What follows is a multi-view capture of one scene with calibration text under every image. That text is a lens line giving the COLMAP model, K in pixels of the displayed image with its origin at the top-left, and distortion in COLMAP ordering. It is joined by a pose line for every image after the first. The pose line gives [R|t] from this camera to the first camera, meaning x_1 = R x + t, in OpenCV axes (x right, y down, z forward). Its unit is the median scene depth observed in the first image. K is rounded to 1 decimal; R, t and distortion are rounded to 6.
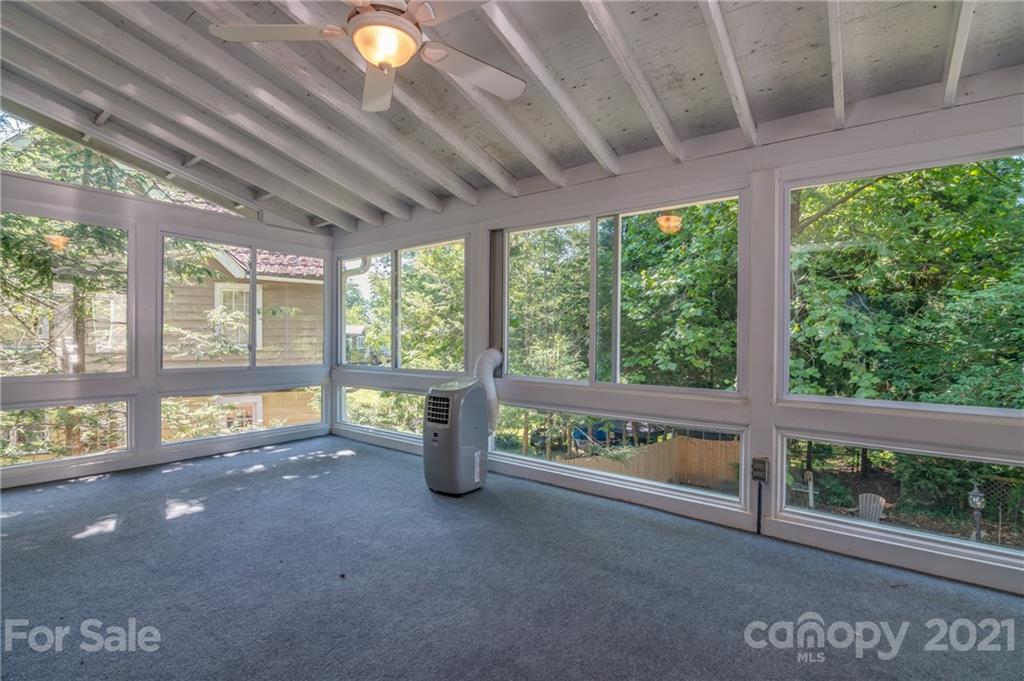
lens RADIAL K [[470.4, 0, 512.0], [0, 470.4, 340.5], [0, 0, 1]] dist [-0.012173, 0.000012]
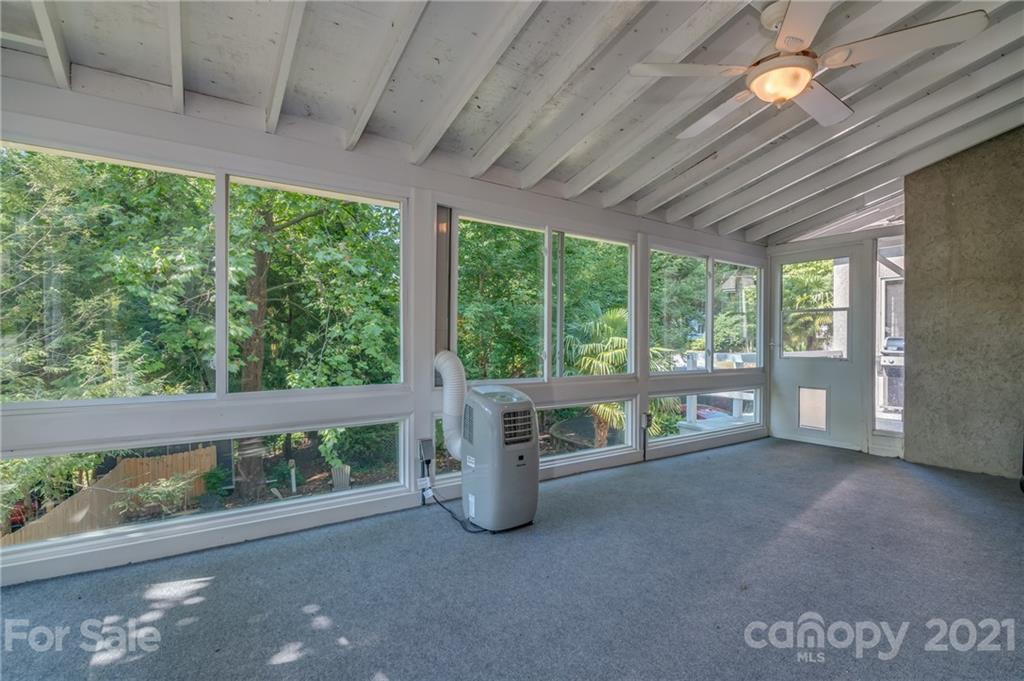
lens RADIAL K [[470.4, 0, 512.0], [0, 470.4, 340.5], [0, 0, 1]] dist [-0.012173, 0.000012]
pose [[0.324122, -0.008539, 0.945977, -0.939239], [0.000430, 0.999960, 0.008879, -0.010858], [-0.946015, -0.002471, 0.324112, 0.750801]]
